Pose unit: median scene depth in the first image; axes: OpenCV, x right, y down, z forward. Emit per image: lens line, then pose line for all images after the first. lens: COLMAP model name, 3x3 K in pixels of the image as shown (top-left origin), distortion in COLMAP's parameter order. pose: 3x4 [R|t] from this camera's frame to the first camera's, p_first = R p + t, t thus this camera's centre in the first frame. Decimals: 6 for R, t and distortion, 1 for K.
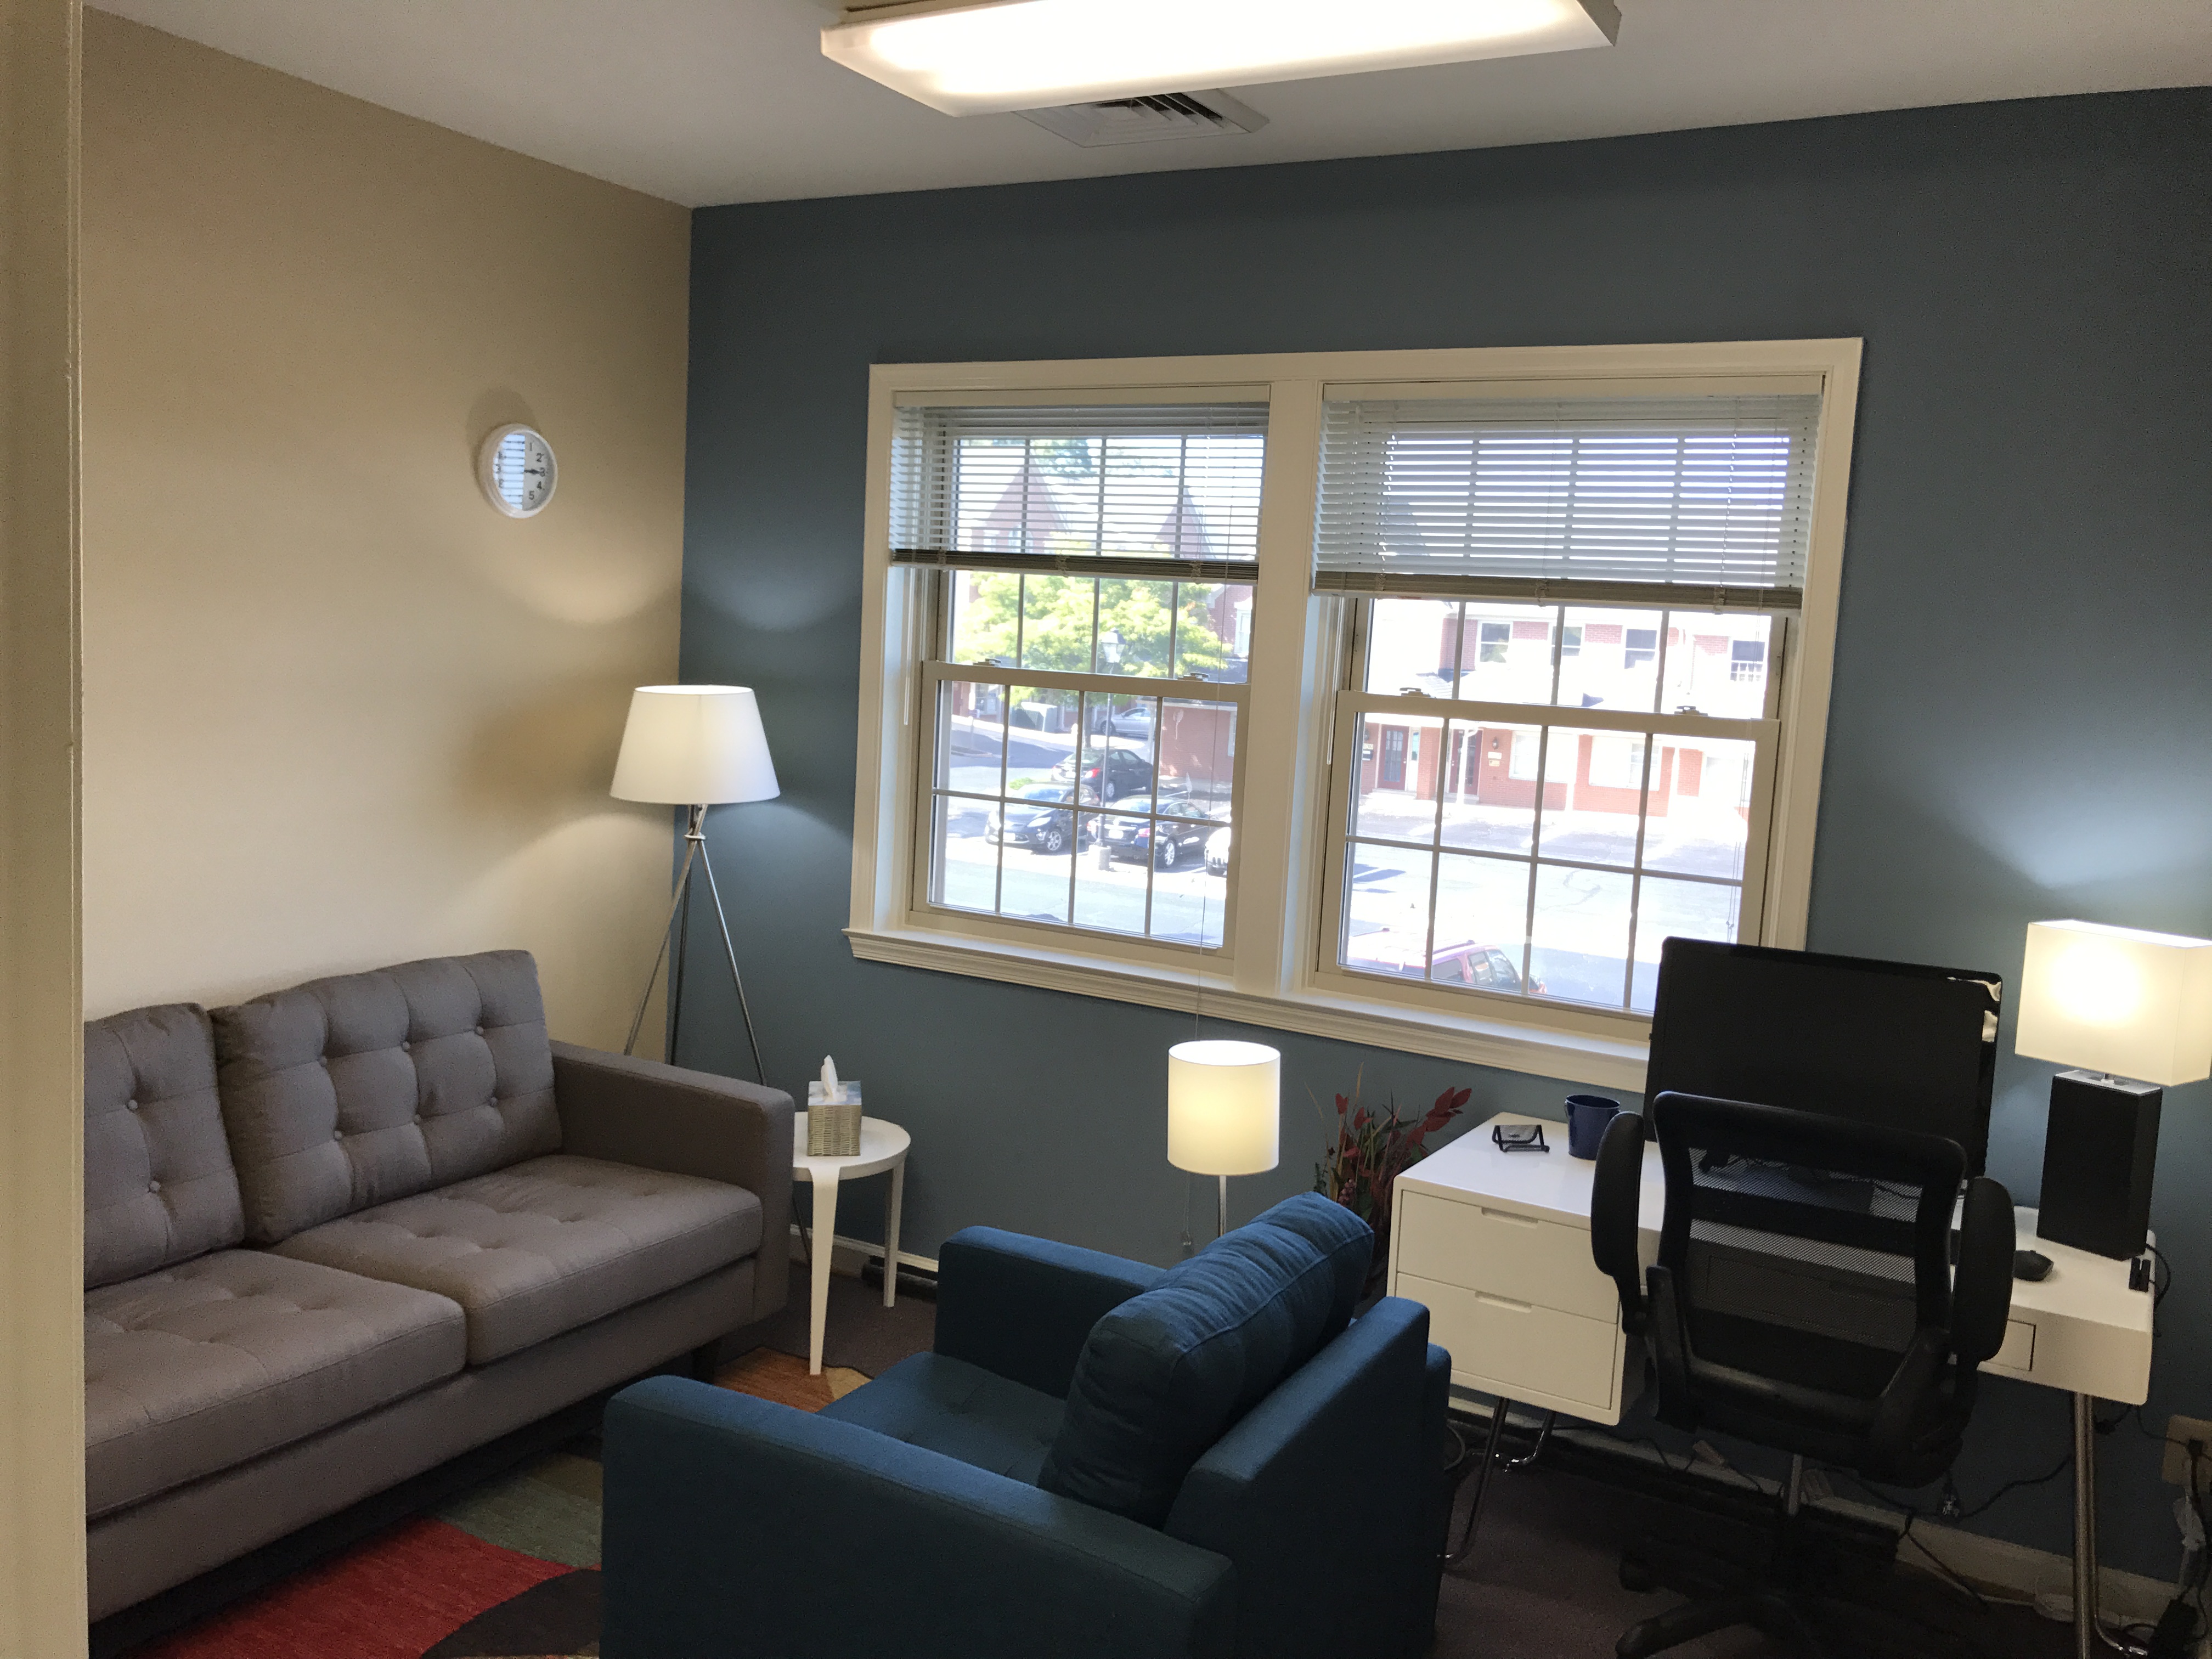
lens RADIAL K [[1807.0, 0, 1106.0], [0, 1807.0, 829.5], [0, 0, 1]] dist [0.055441, -0.188211]
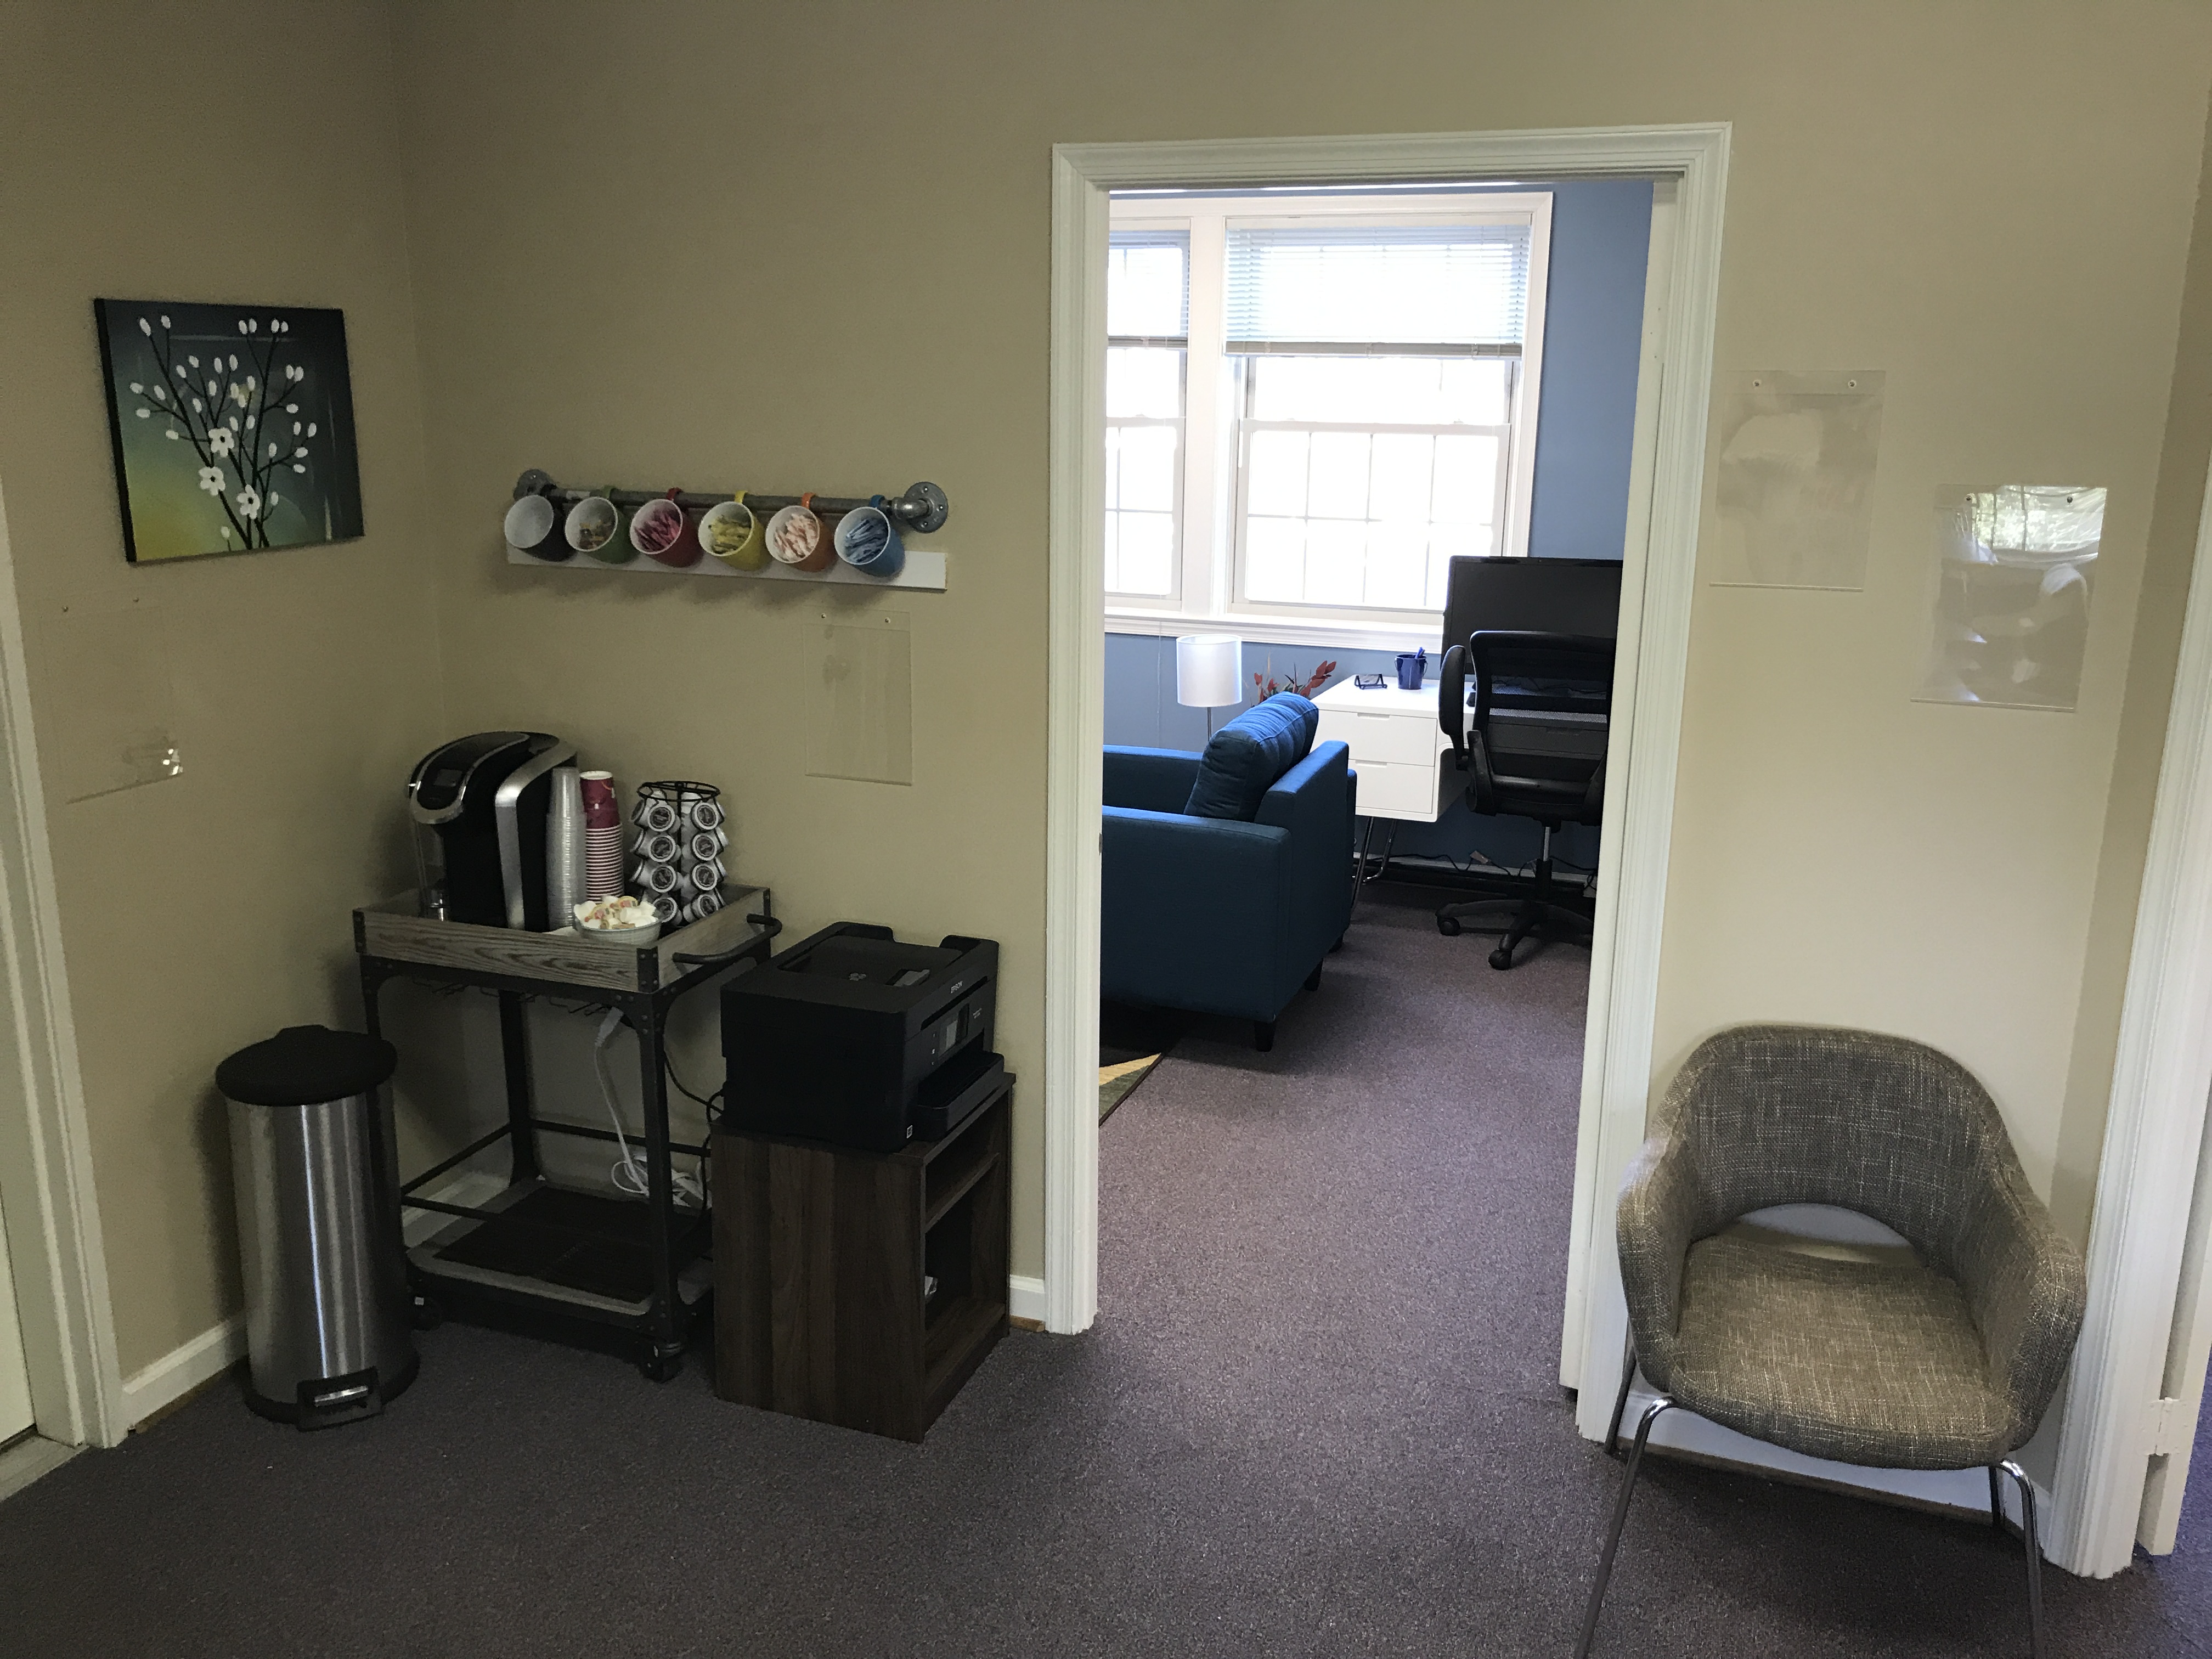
lens RADIAL K [[1807.0, 0, 1106.0], [0, 1807.0, 829.5], [0, 0, 1]] dist [0.055441, -0.188211]
pose [[0.986757, -0.077281, 0.142612, -0.268908], [0.055371, 0.986880, 0.151666, 0.034377], [-0.152462, -0.141761, 0.978090, -0.645156]]
